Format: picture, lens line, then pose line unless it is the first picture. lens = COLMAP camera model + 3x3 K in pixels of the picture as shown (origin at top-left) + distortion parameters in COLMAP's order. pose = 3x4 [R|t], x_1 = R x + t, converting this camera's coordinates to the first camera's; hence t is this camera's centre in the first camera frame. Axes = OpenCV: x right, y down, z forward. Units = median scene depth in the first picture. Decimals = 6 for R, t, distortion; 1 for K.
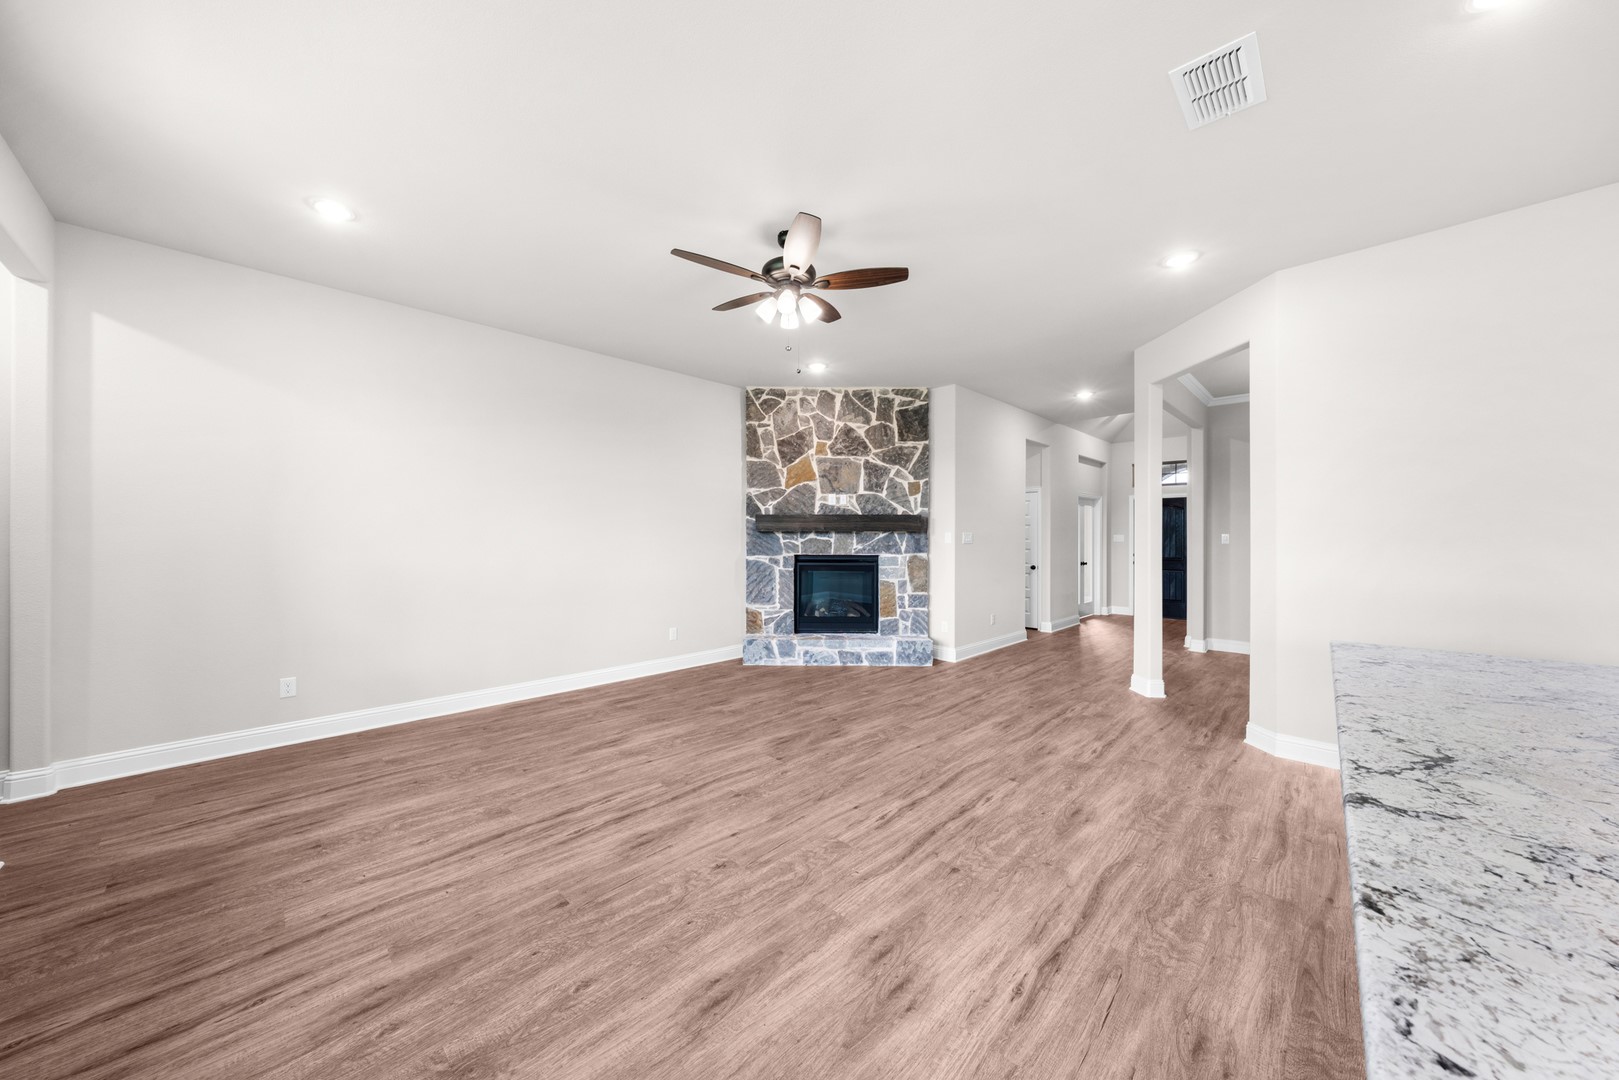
lens RADIAL K [[553.9, 0, 800.8], [0, 553.9, 535.4], [0, 0, 1]] dist [-0.001333, 0.000583]
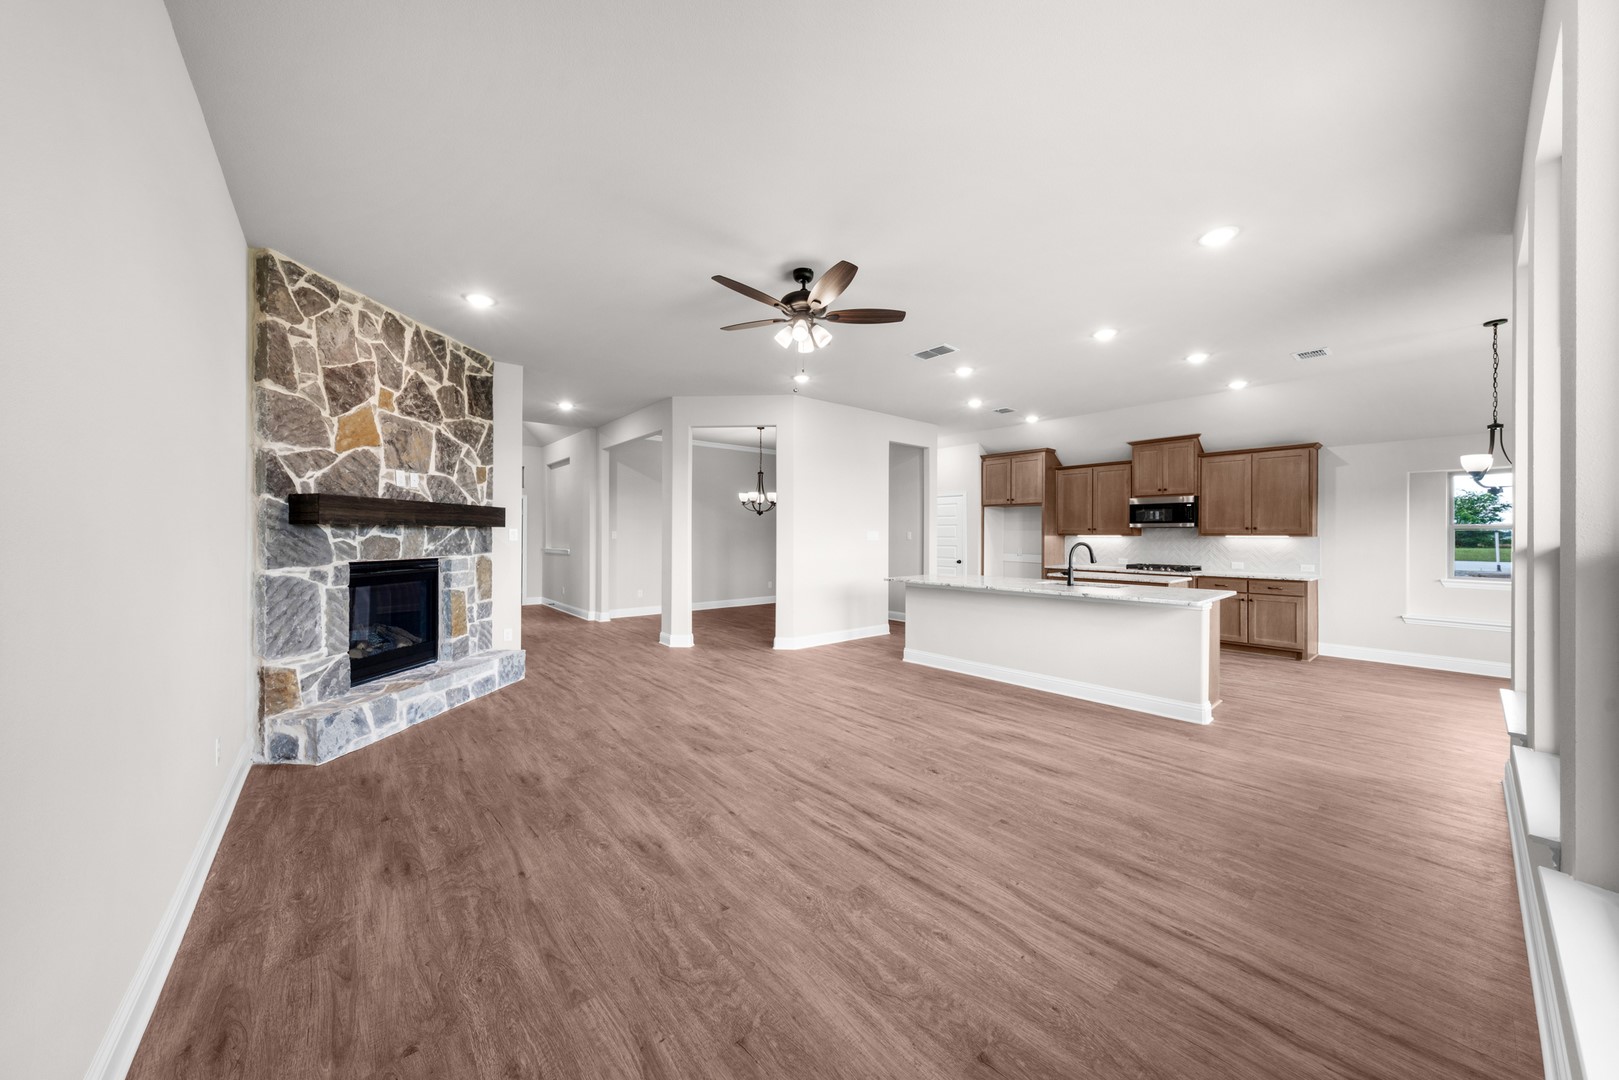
lens RADIAL K [[553.9, 0, 804.6], [0, 553.9, 533.7], [0, 0, 1]] dist [-0.001333, 0.000583]
pose [[0.090503, 0.000001, 0.995896, -0.576776], [-0.006223, 0.999980, 0.000565, -0.000496], [-0.995877, -0.006249, 0.090501, 0.443472]]
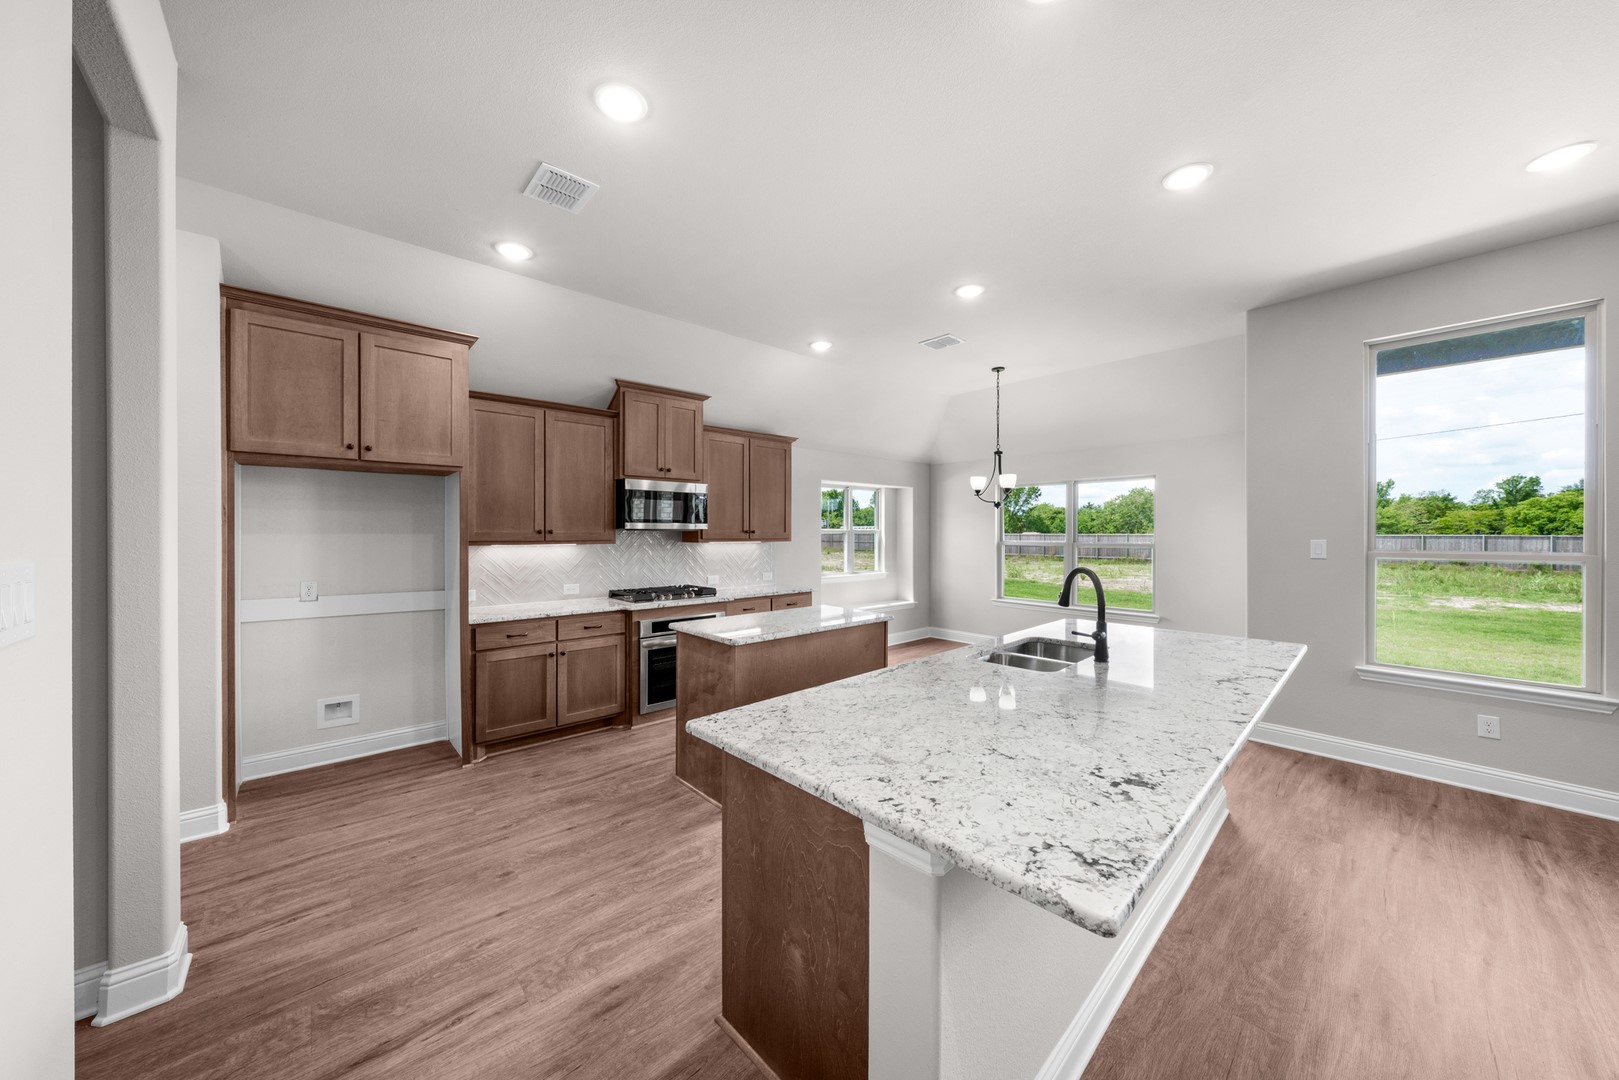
lens RADIAL K [[553.9, 0, 798.1], [0, 553.9, 534.4], [0, 0, 1]] dist [-0.001333, 0.000583]
pose [[-0.998152, -0.004598, 0.060593, 0.441630], [-0.004457, 0.999987, 0.002460, -0.013880], [-0.060604, 0.002186, -0.998160, 0.525014]]
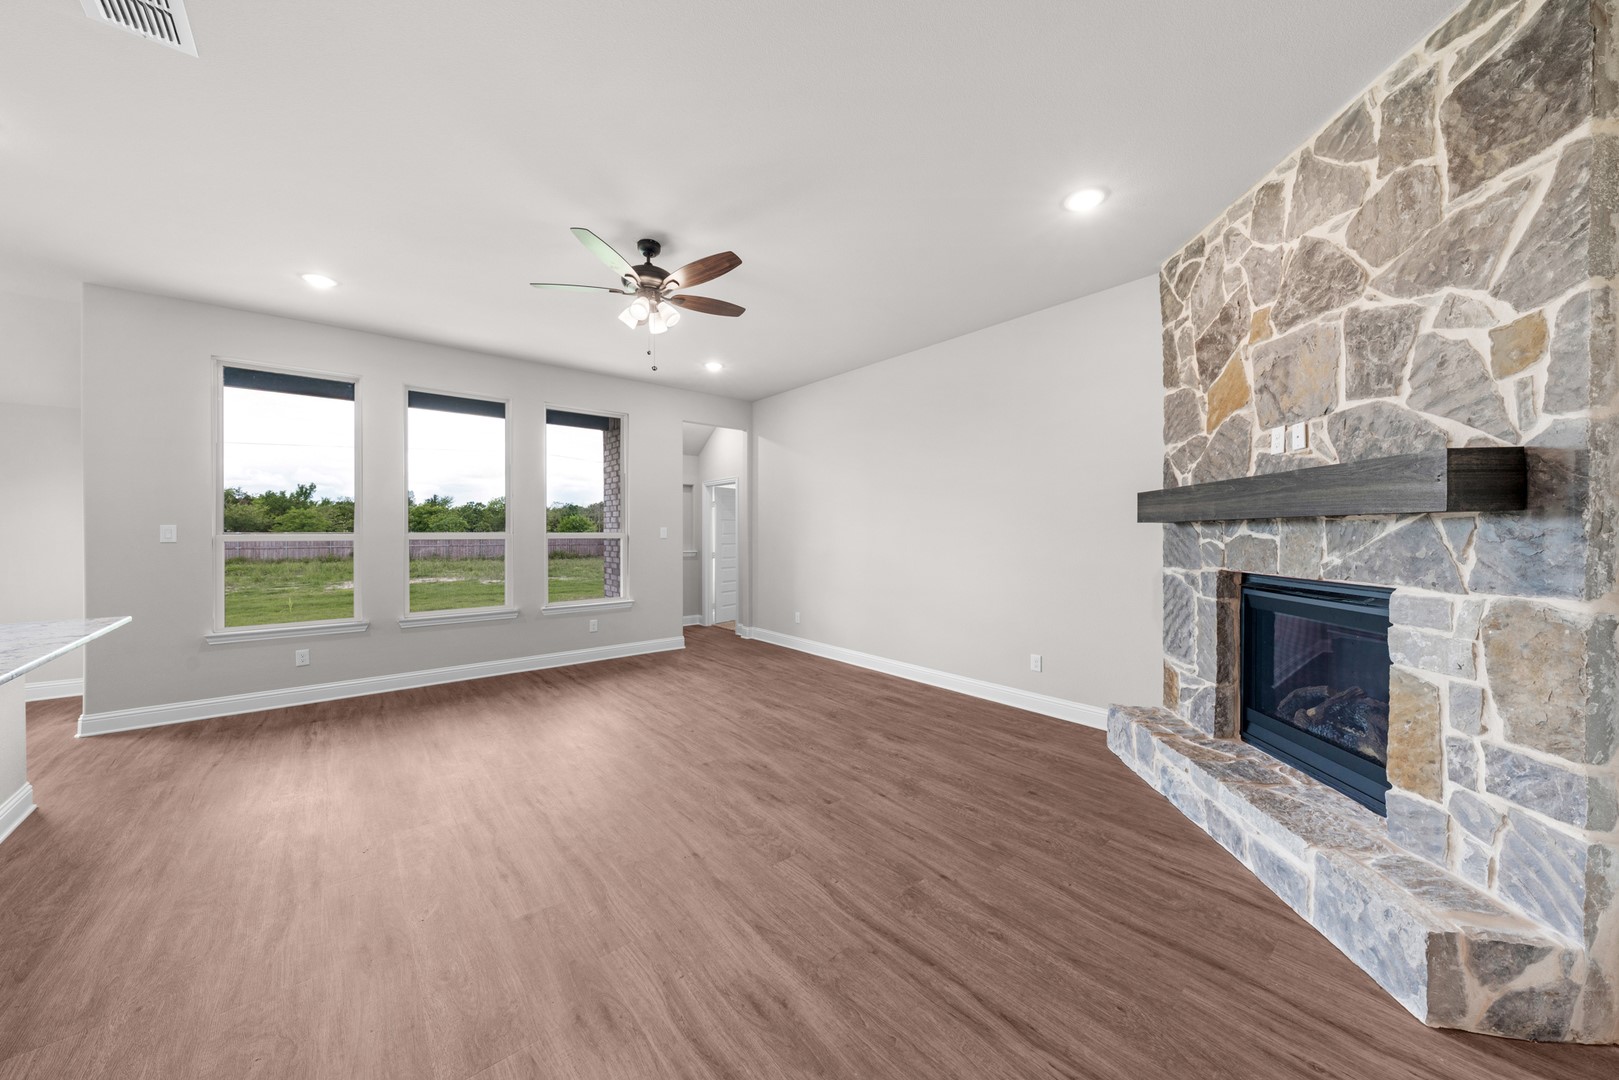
lens RADIAL K [[553.9, 0, 807.2], [0, 553.9, 533.3], [0, 0, 1]] dist [-0.001333, 0.000583]
pose [[-0.088029, -0.000835, -0.996118, 0.493589], [0.002800, 0.999995, -0.001086, 0.002871], [0.996114, -0.002885, -0.088026, 0.690830]]
